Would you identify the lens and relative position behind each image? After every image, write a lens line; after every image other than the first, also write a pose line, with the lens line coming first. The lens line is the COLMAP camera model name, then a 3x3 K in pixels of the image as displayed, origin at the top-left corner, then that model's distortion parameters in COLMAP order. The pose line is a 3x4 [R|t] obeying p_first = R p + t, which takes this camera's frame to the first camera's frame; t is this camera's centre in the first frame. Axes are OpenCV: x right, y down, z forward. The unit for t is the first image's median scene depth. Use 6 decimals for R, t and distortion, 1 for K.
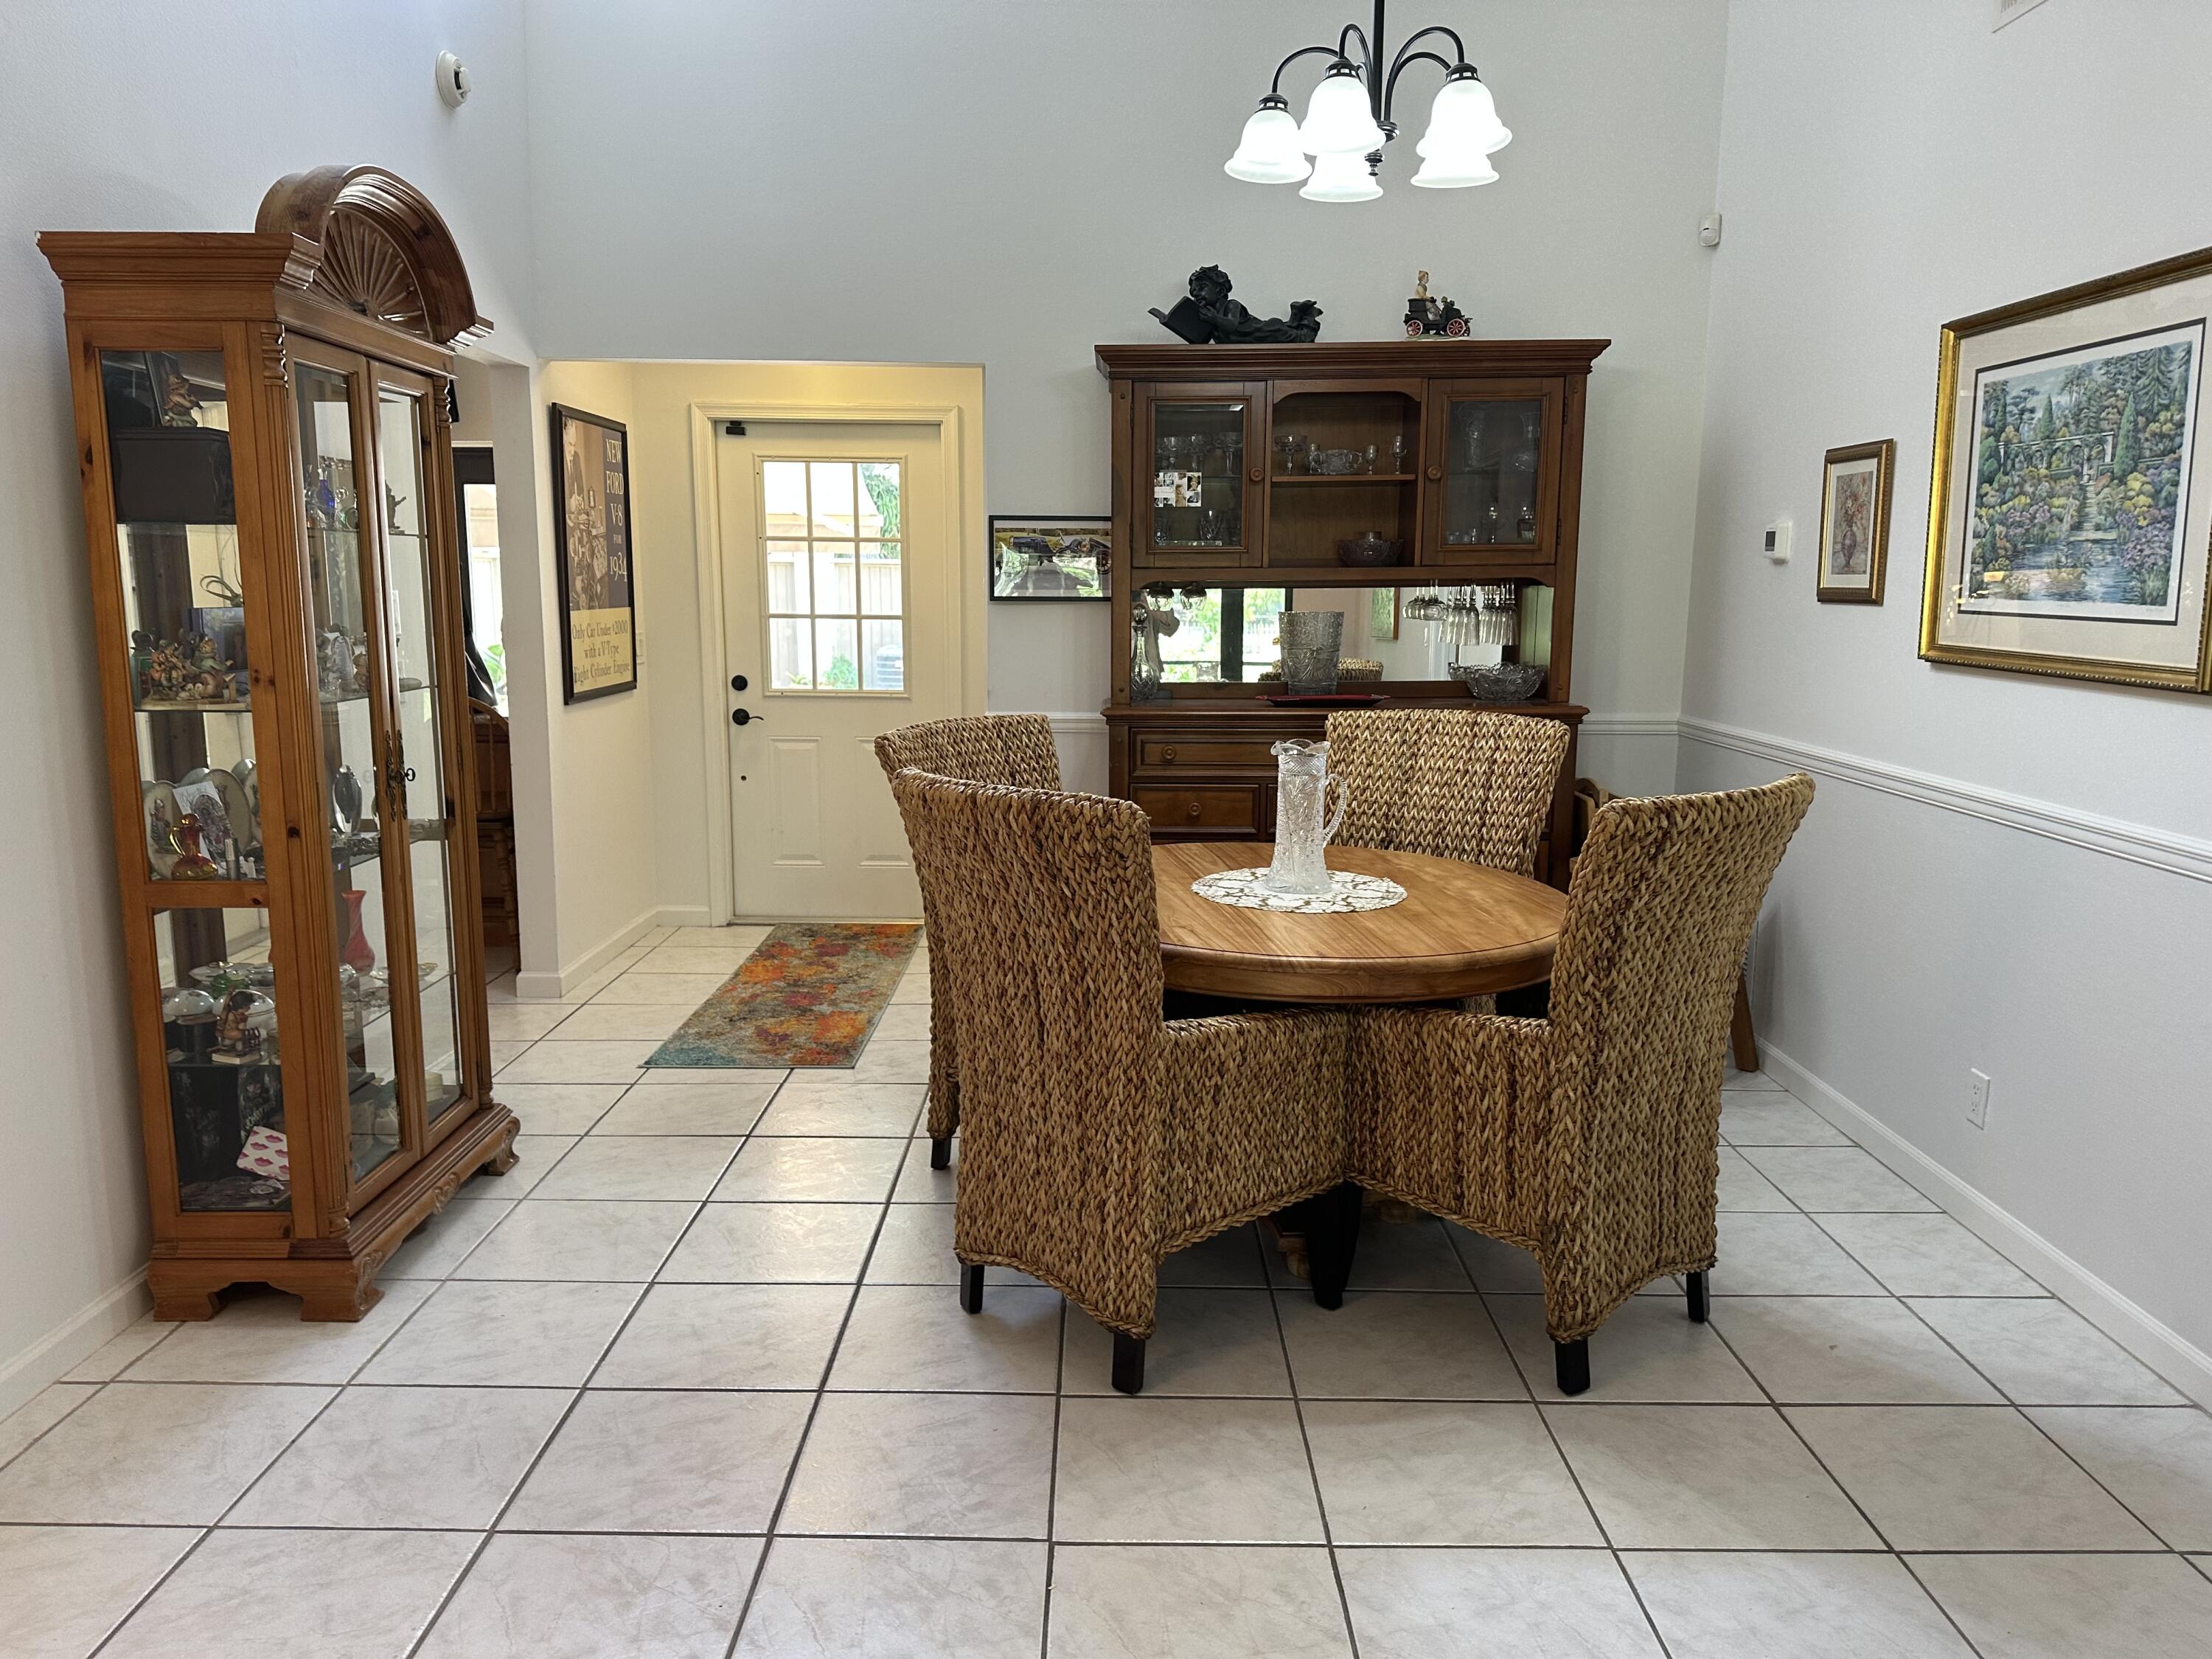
lens RADIAL K [[1544.6, 0, 1121.5], [0, 1544.6, 833.3], [0, 0, 1]] dist [0.149630, -0.260504]
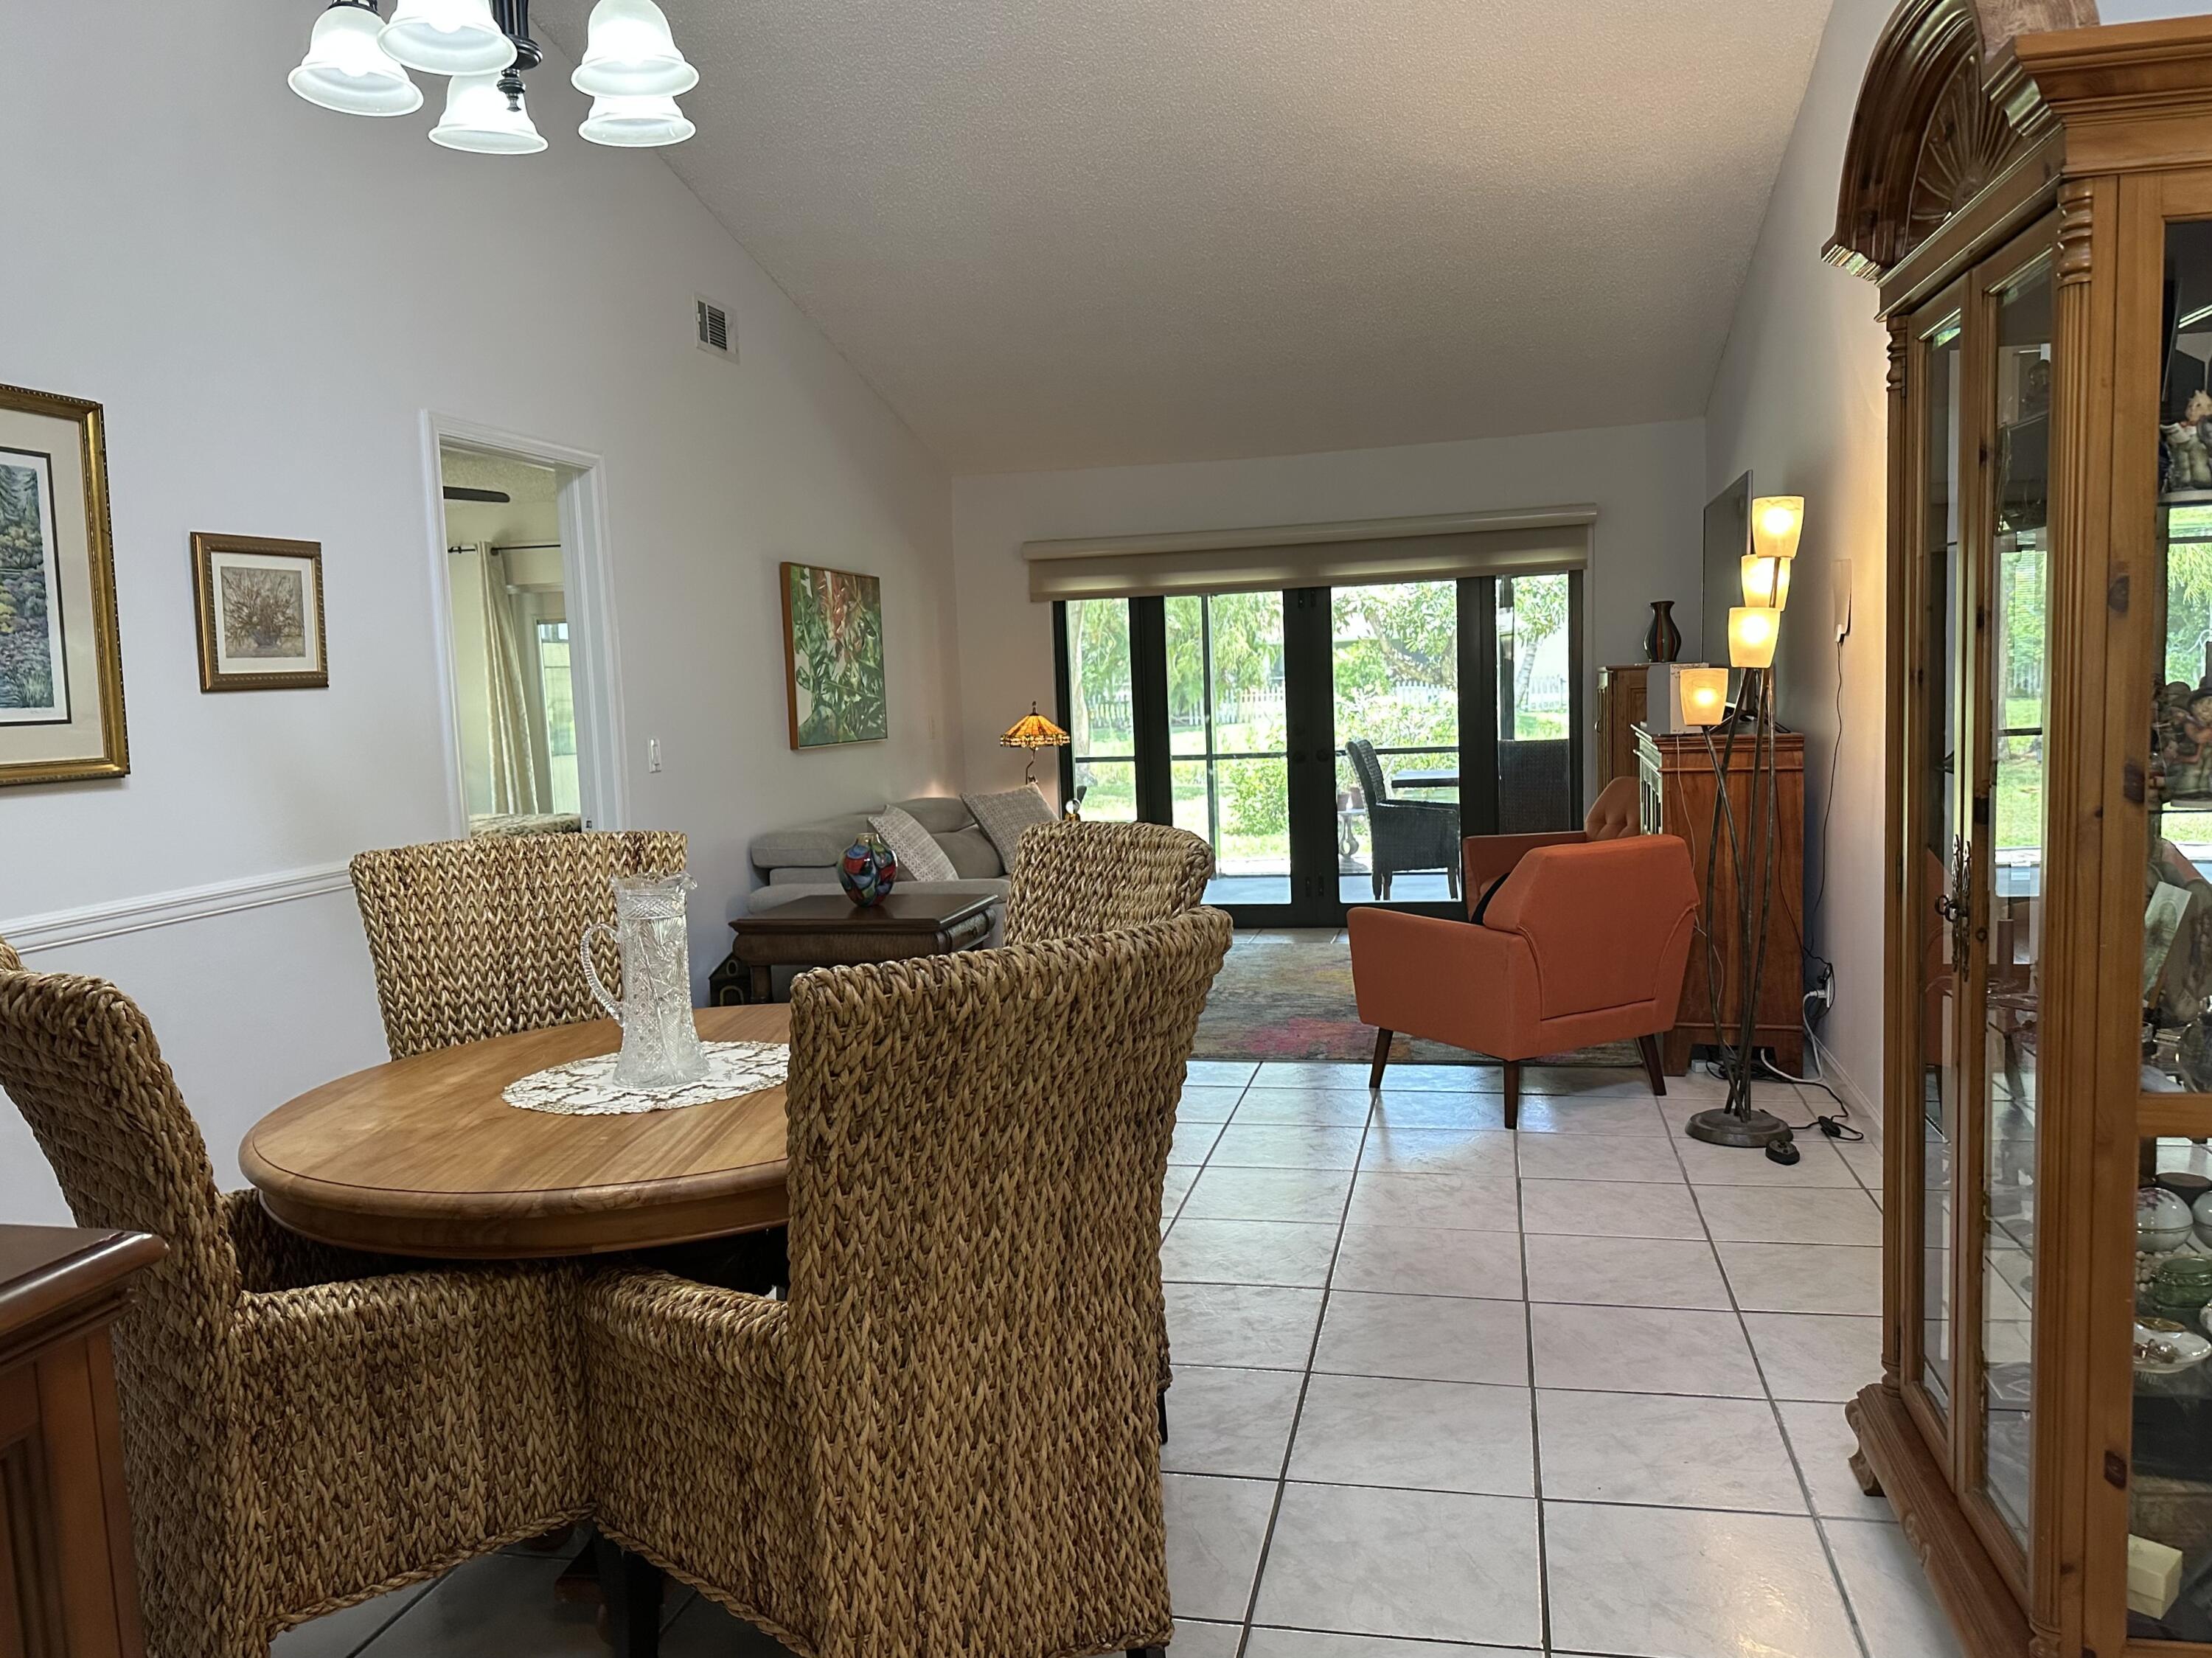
lens RADIAL K [[1544.5, 0, 1121.5], [0, 1544.5, 832.8], [0, 0, 1]] dist [0.149630, -0.260504]
pose [[-0.970775, 0.015390, 0.239499, -0.320419], [0.074498, 0.967968, 0.239766, -0.267478], [-0.228137, 0.250601, -0.940826, 1.886391]]
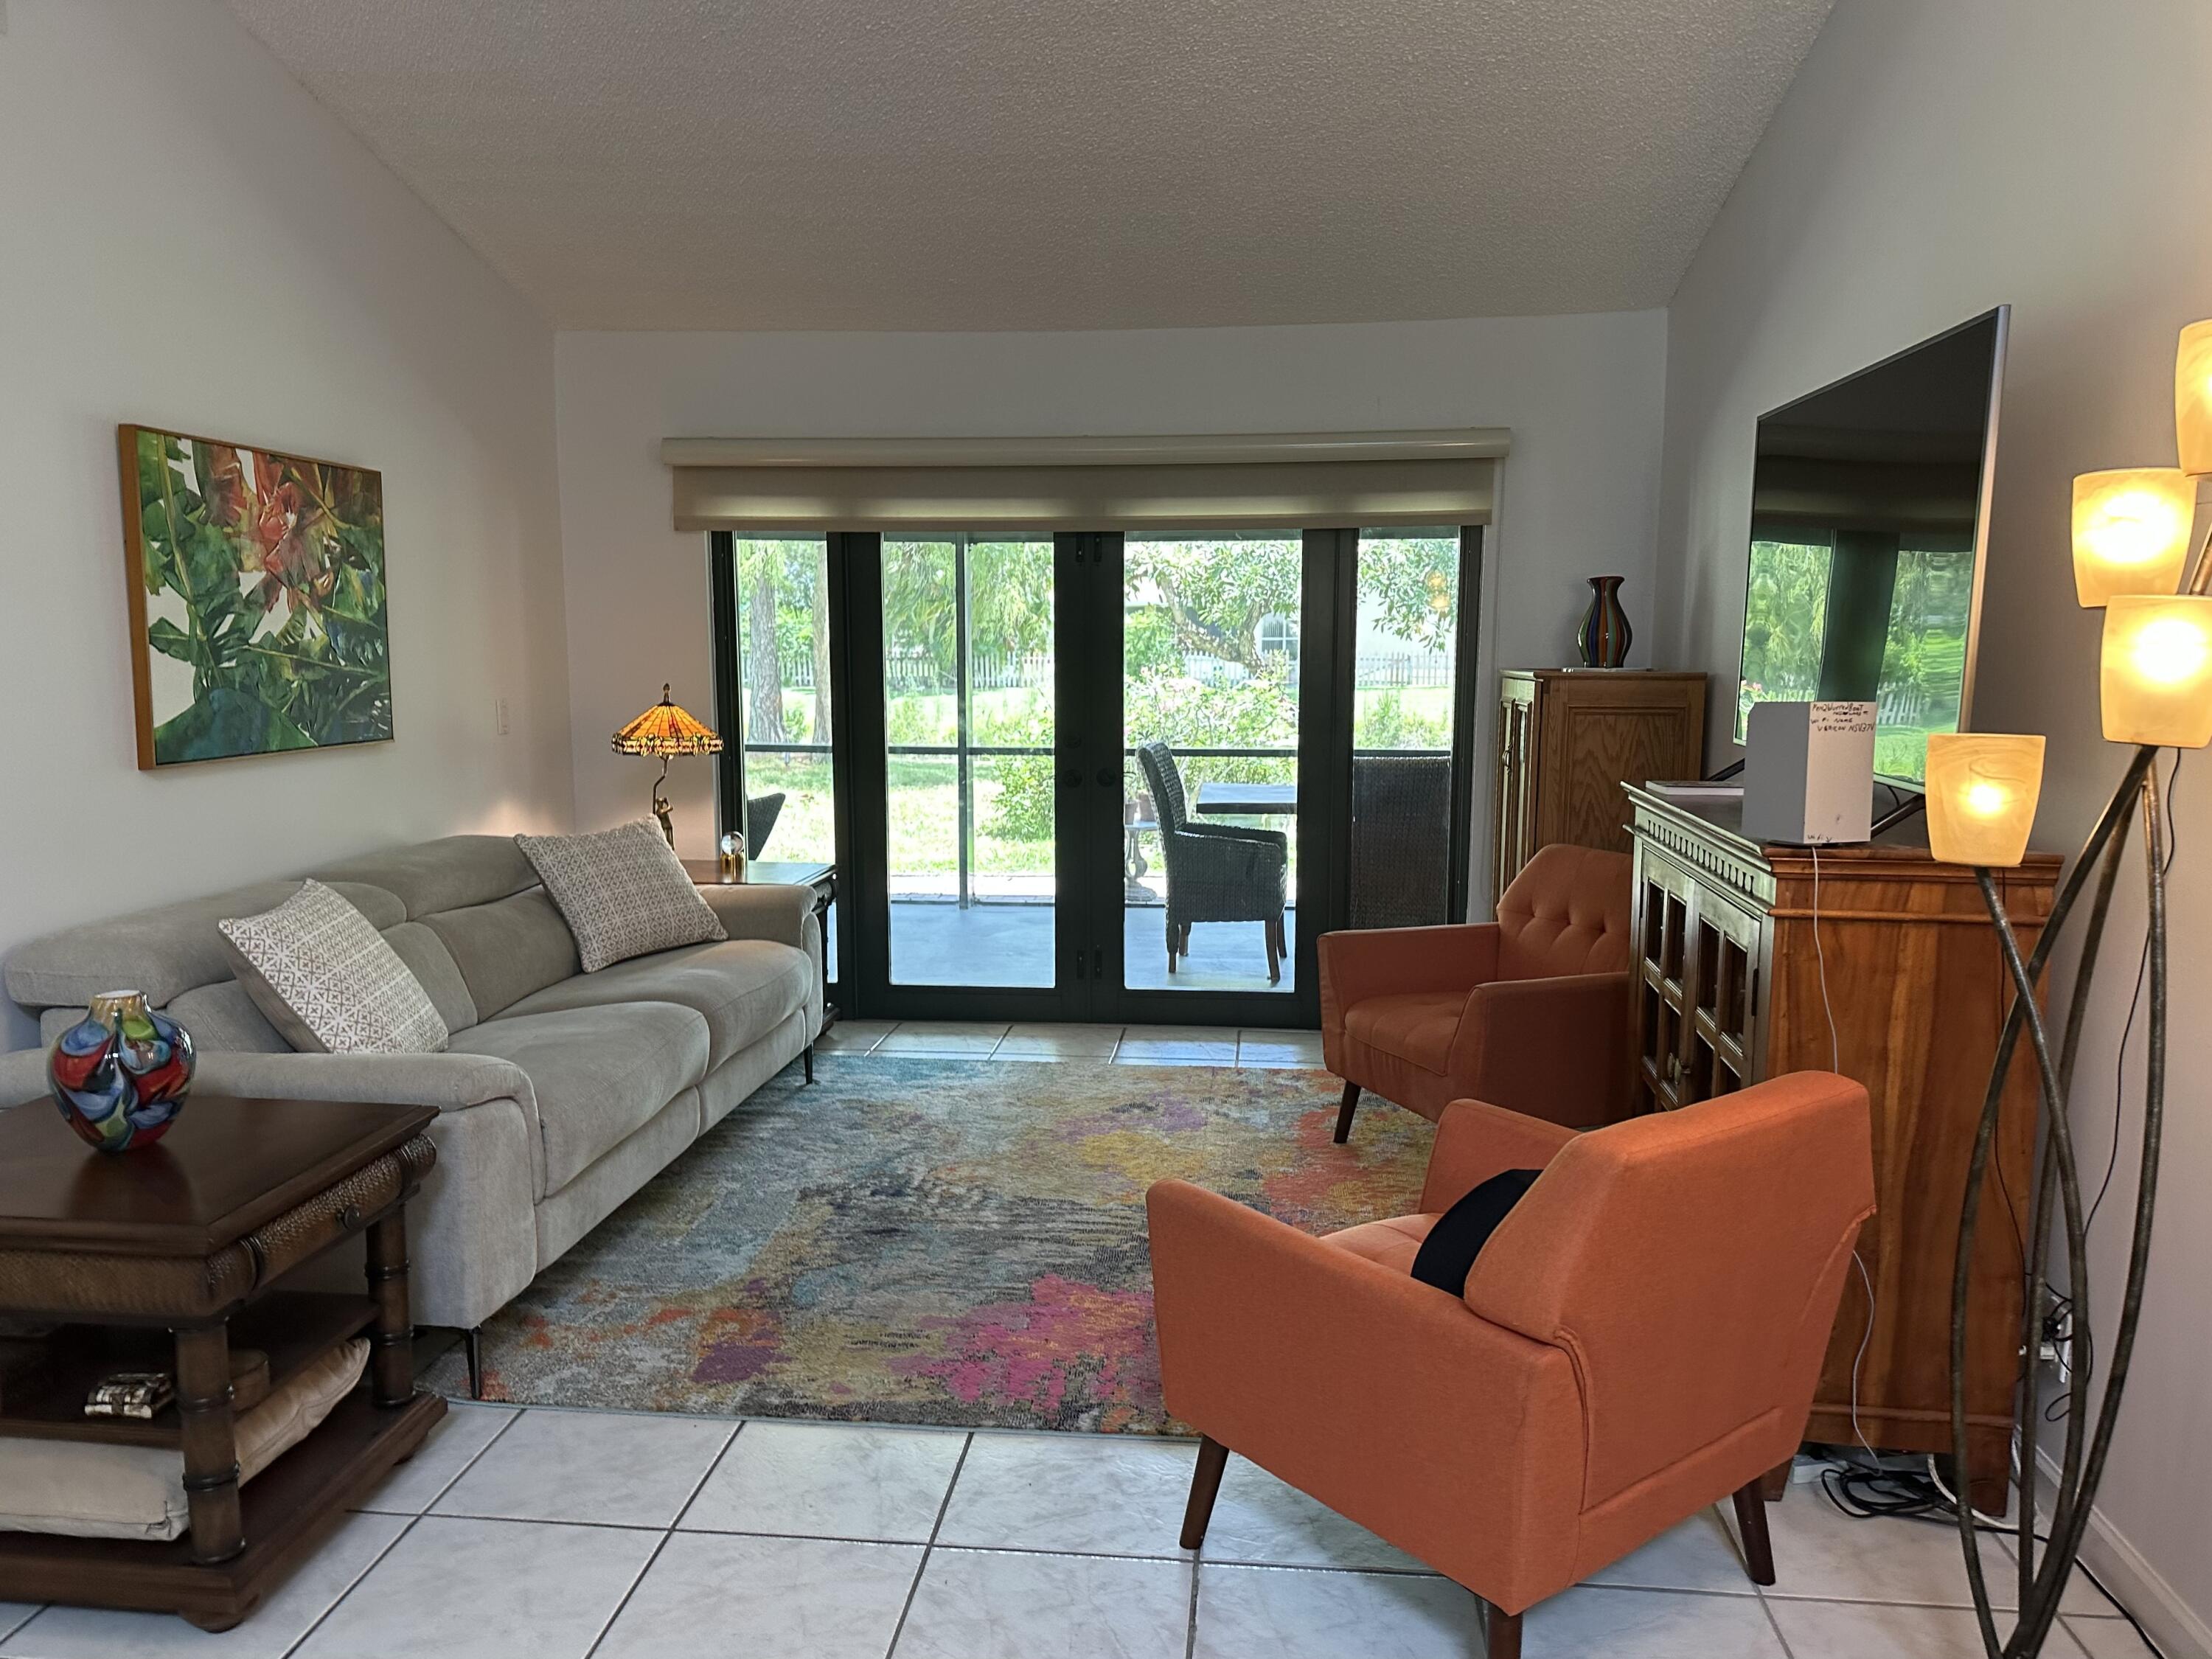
lens RADIAL K [[1544.6, 0, 1121.5], [0, 1544.6, 833.3], [0, 0, 1]] dist [0.149630, -0.260504]
pose [[-0.994802, -0.014123, 0.100846, -0.268933], [0.013828, 0.962427, 0.271188, -0.213065], [-0.100887, 0.271173, -0.957229, 1.431497]]
